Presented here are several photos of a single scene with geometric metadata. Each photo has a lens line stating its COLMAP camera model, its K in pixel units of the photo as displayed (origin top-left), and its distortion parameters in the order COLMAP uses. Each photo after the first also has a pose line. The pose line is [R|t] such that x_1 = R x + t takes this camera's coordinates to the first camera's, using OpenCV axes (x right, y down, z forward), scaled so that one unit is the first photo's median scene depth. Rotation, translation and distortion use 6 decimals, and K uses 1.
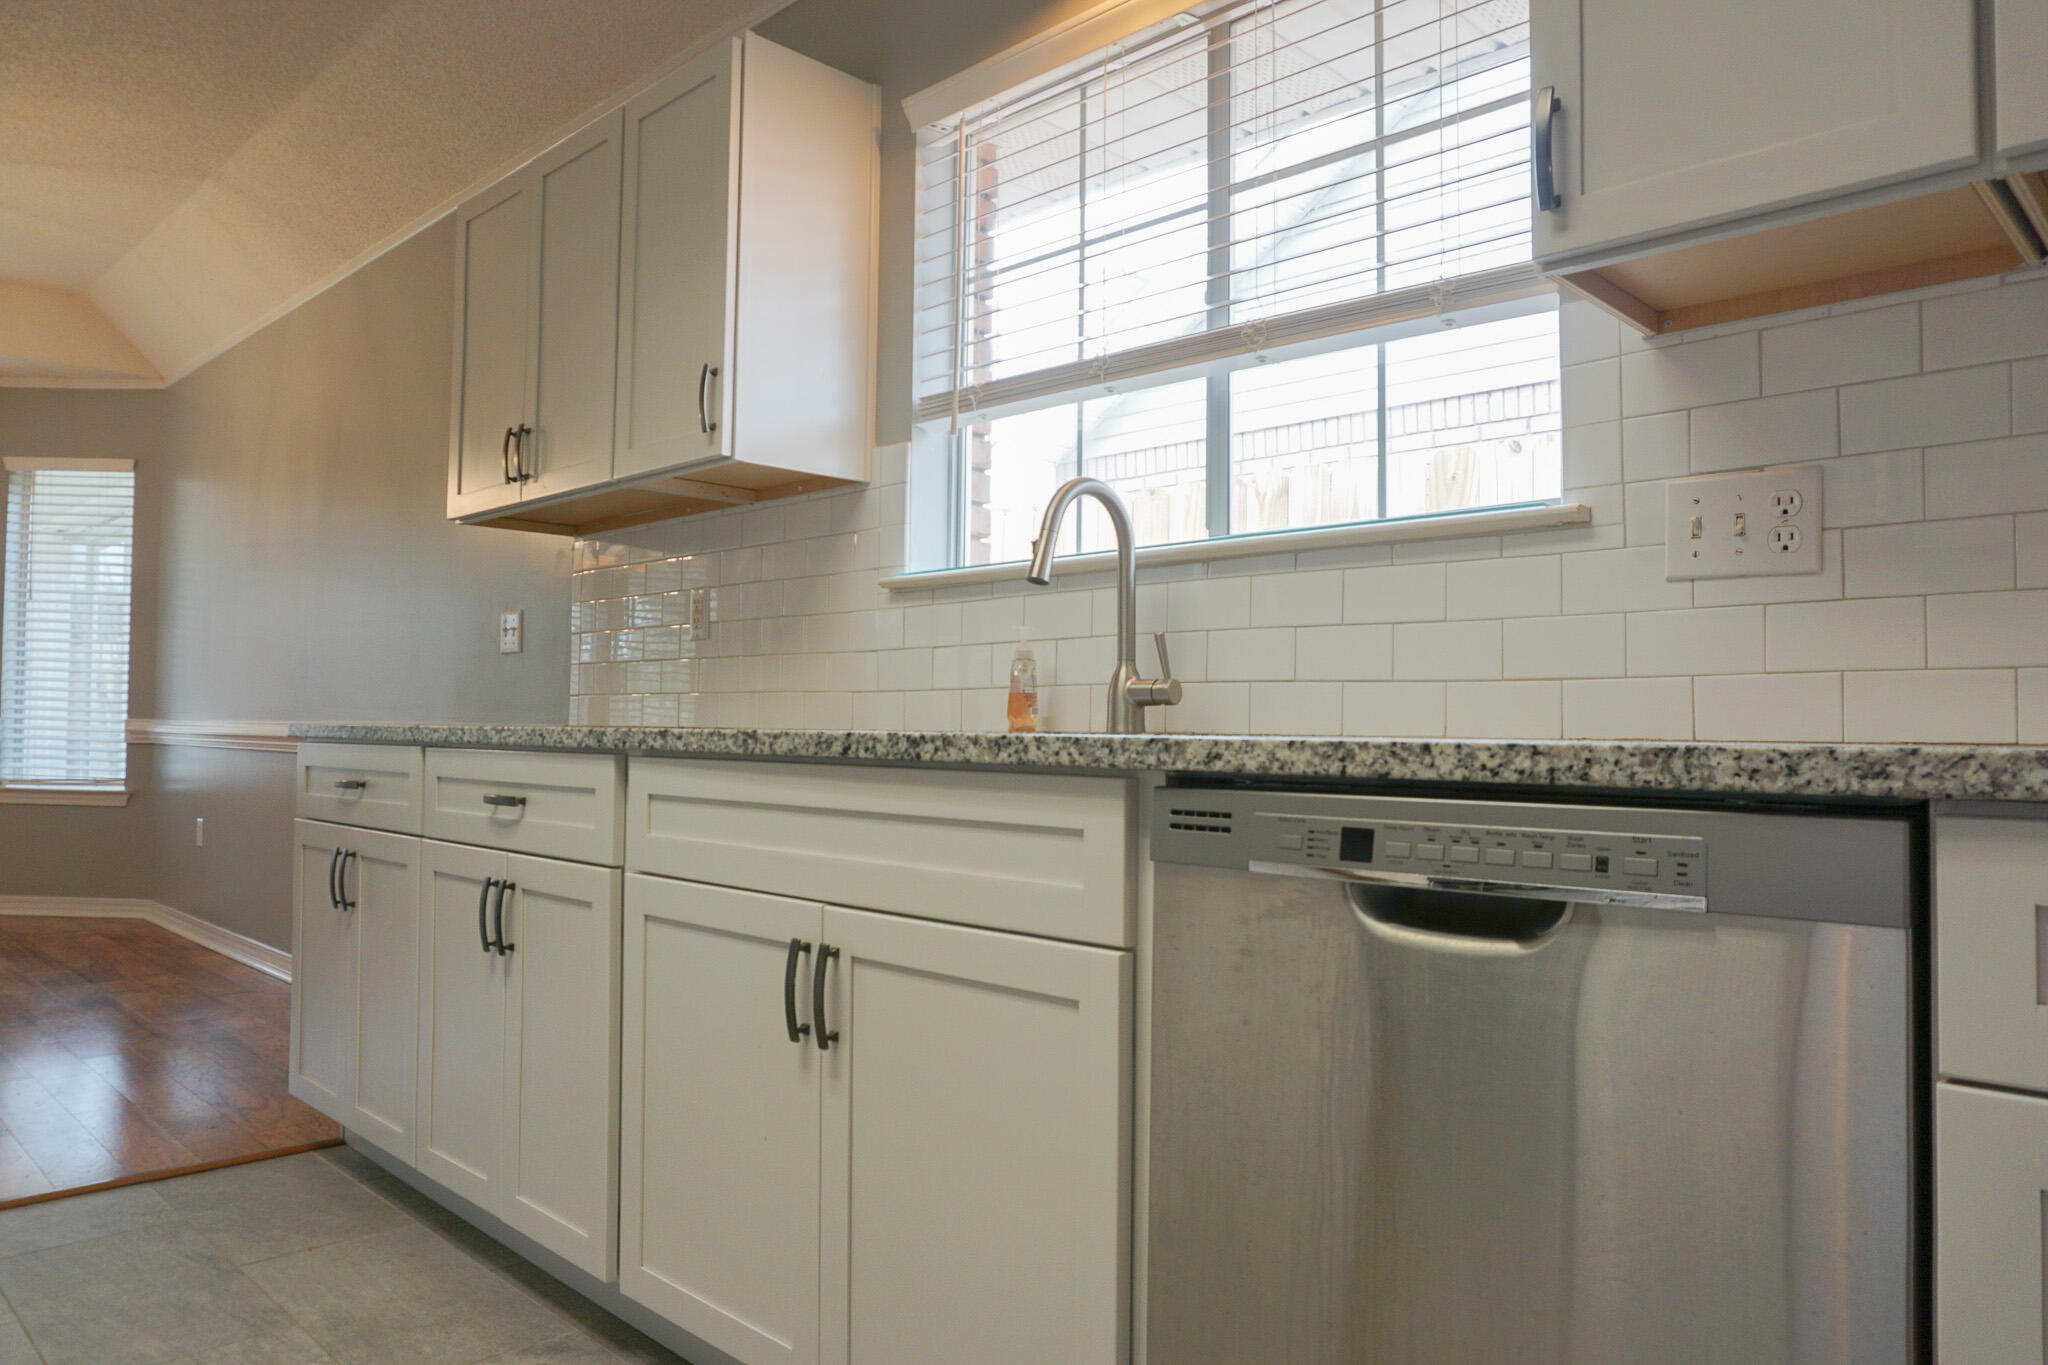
lens RADIAL K [[1369.6, 0, 1024.3], [0, 1369.6, 679.1], [0, 0, 1]] dist [-0.043495, 0.027235]
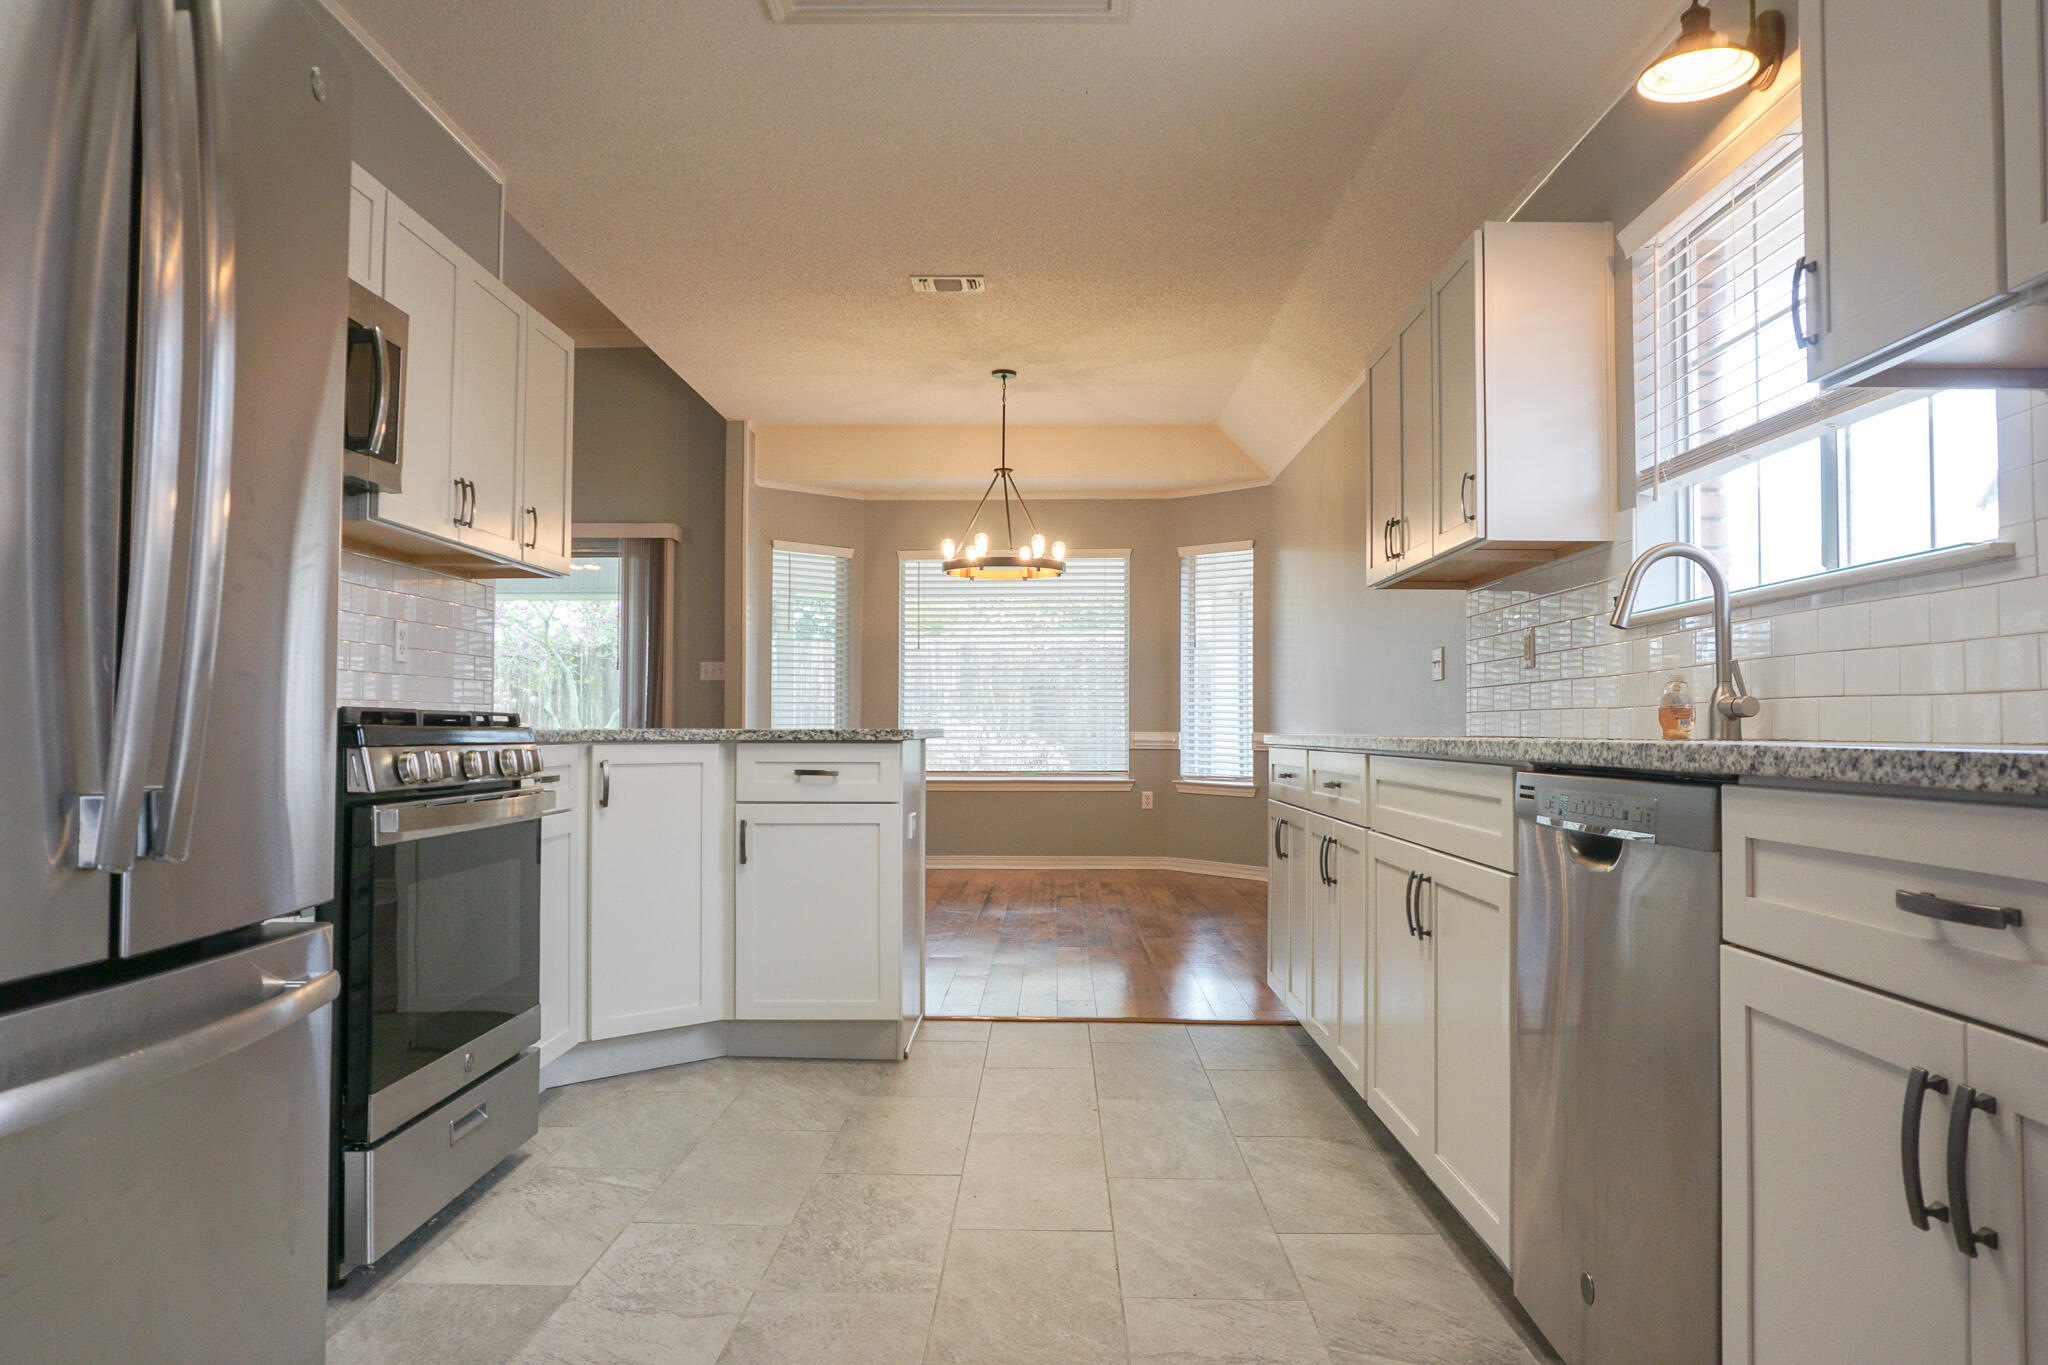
lens RADIAL K [[1369.6, 0, 1022.7], [0, 1369.6, 676.5], [0, 0, 1]] dist [-0.043495, 0.027235]
pose [[0.684626, -0.032065, -0.728189, 0.429313], [0.023203, 0.999484, -0.022196, -0.004393], [0.728525, -0.001701, 0.685017, -0.253158]]
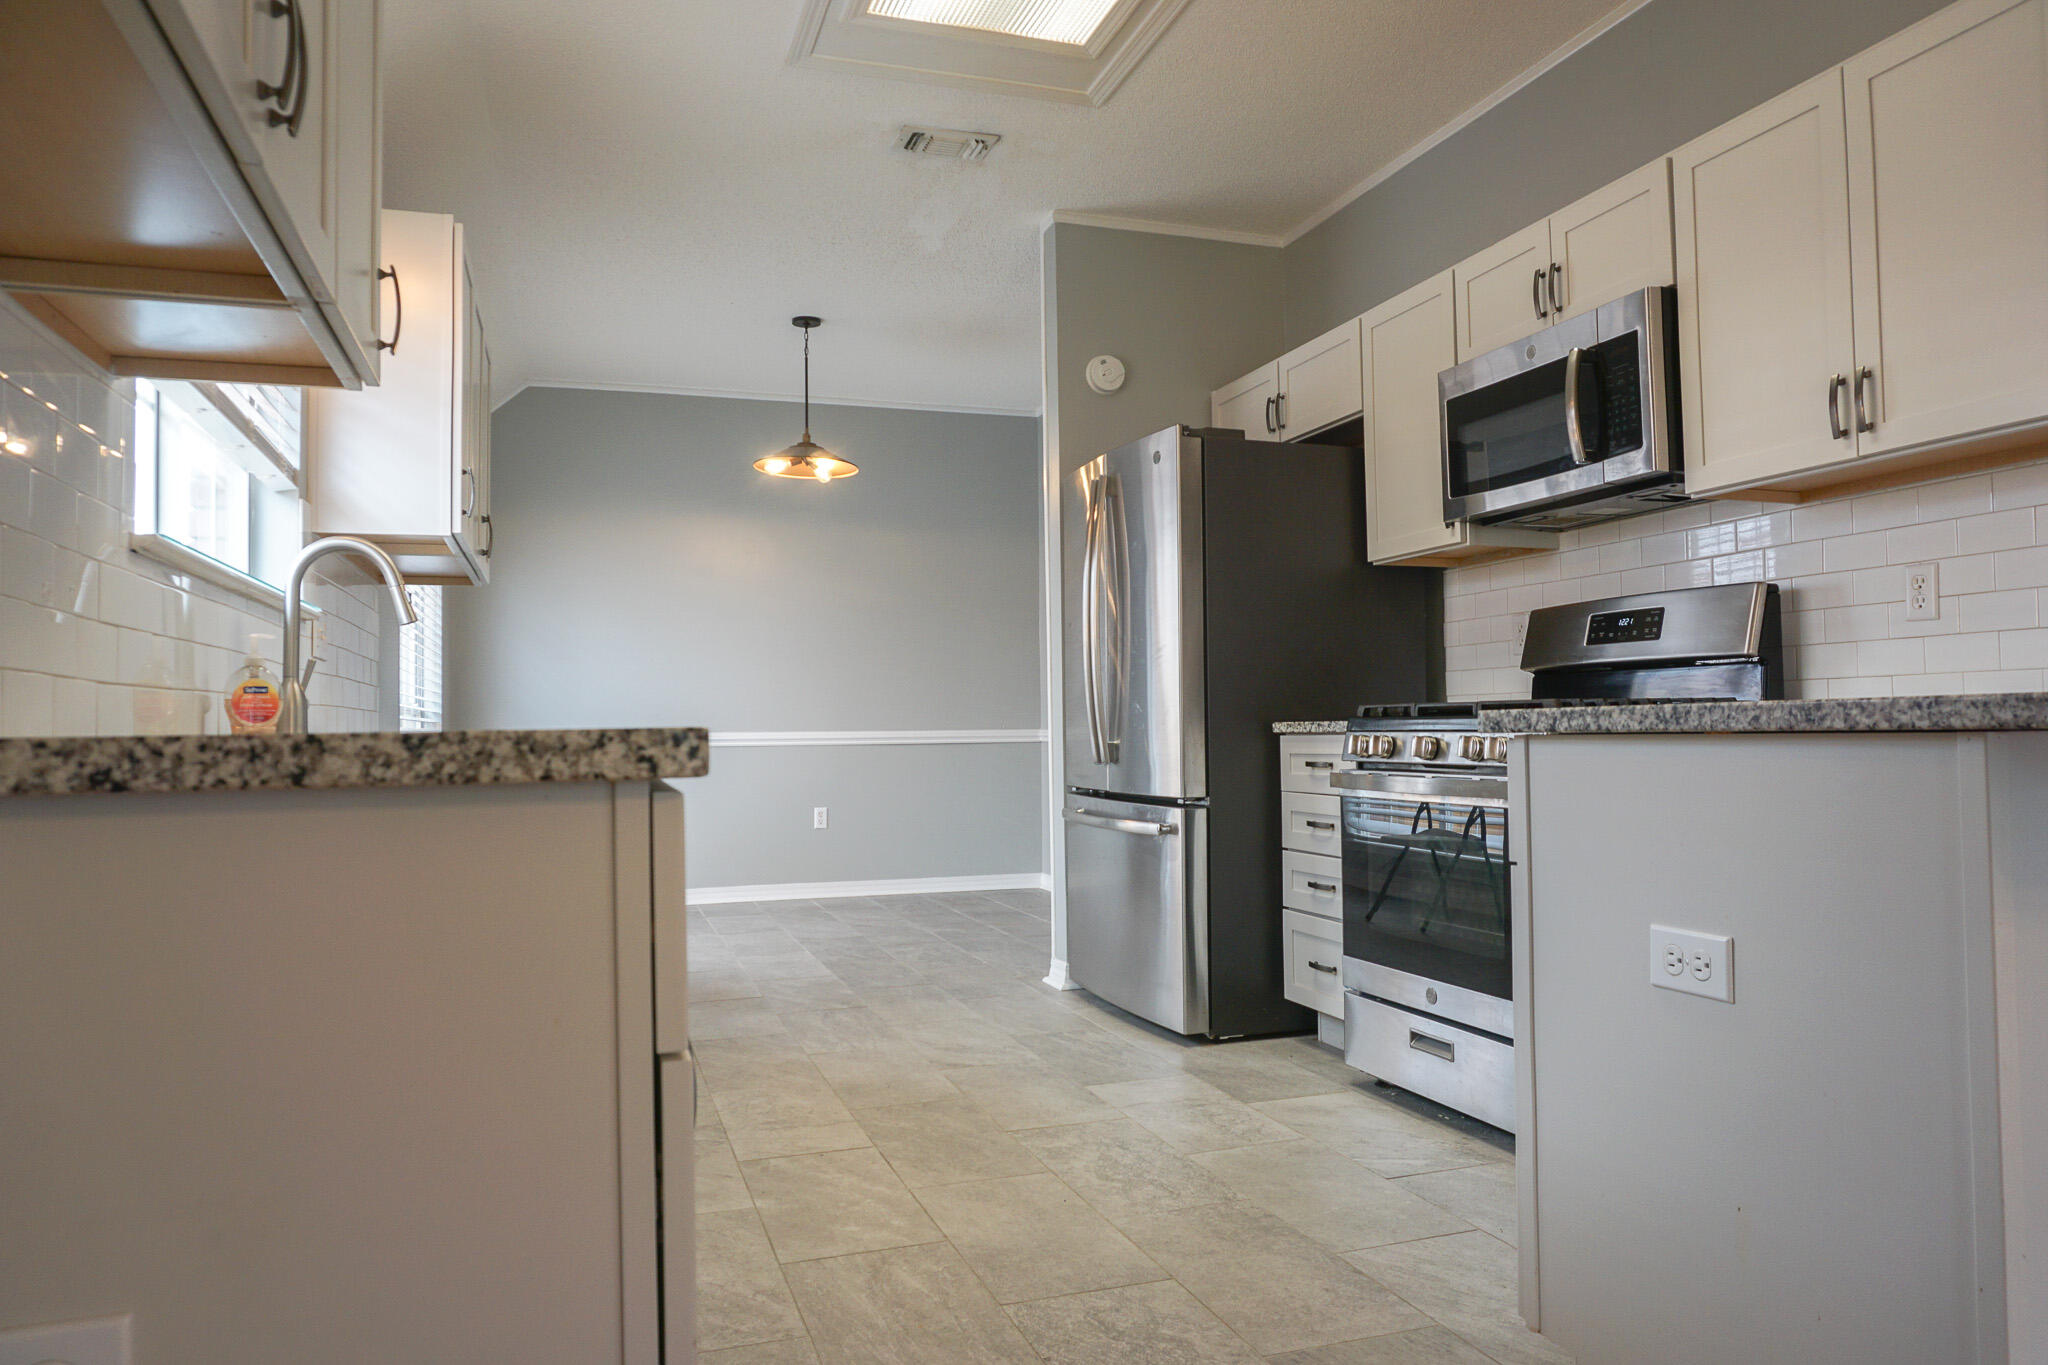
lens RADIAL K [[1369.6, 0, 1019.1], [0, 1369.6, 679.8], [0, 0, 1]] dist [-0.043495, 0.027235]
pose [[-0.889897, 0.021710, 0.455644, -0.846123], [-0.007054, 0.998092, -0.061334, 0.046835], [-0.456107, -0.057795, -0.888046, 1.422240]]
